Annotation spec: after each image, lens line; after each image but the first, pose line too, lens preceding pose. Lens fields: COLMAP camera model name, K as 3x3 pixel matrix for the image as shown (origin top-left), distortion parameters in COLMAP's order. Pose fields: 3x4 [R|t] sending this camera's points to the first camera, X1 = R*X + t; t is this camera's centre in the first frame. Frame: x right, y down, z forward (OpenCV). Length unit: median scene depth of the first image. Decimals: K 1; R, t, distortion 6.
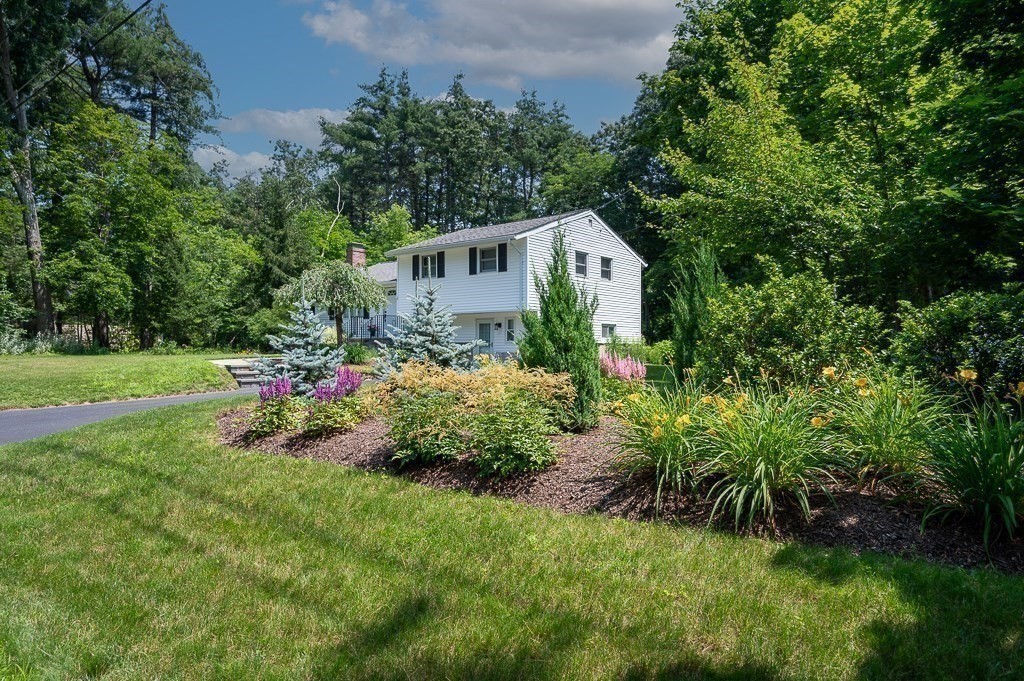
lens RADIAL K [[625.3, 0, 511.4], [0, 625.3, 341.5], [0, 0, 1]] dist [-0.008140, -0.000171]
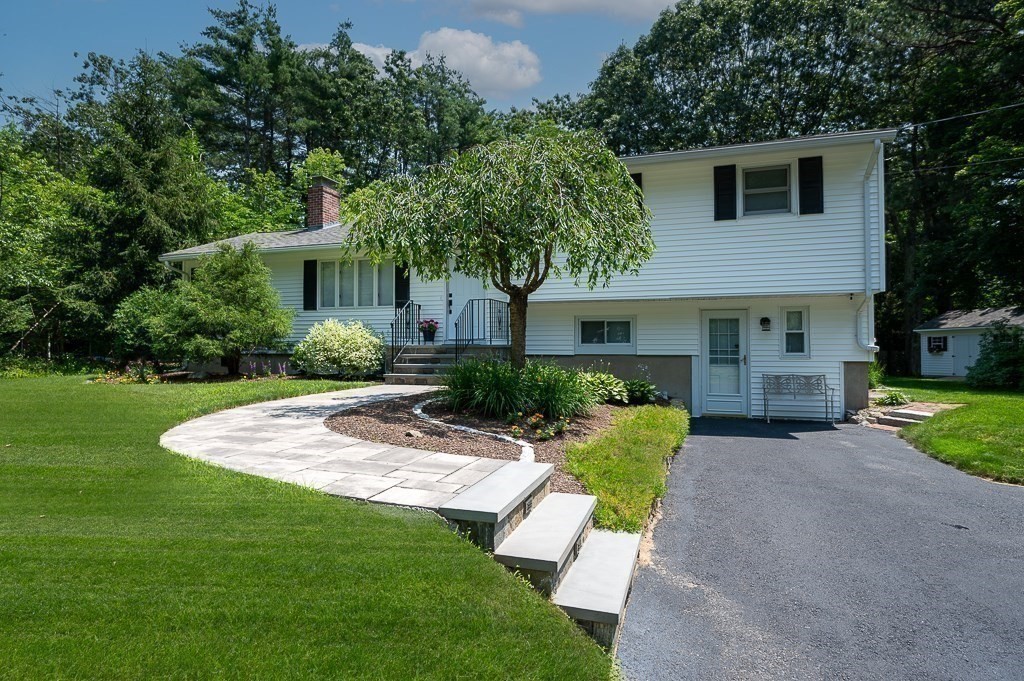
lens RADIAL K [[554.5, 0, 513.0], [0, 554.5, 339.7], [0, 0, 1]] dist [0.005317, 0.000165]
pose [[0.936055, 0.002524, 0.351845, -0.314290], [-0.001126, 0.999991, -0.004178, -0.007555], [-0.351852, 0.003514, 0.936049, 0.539051]]
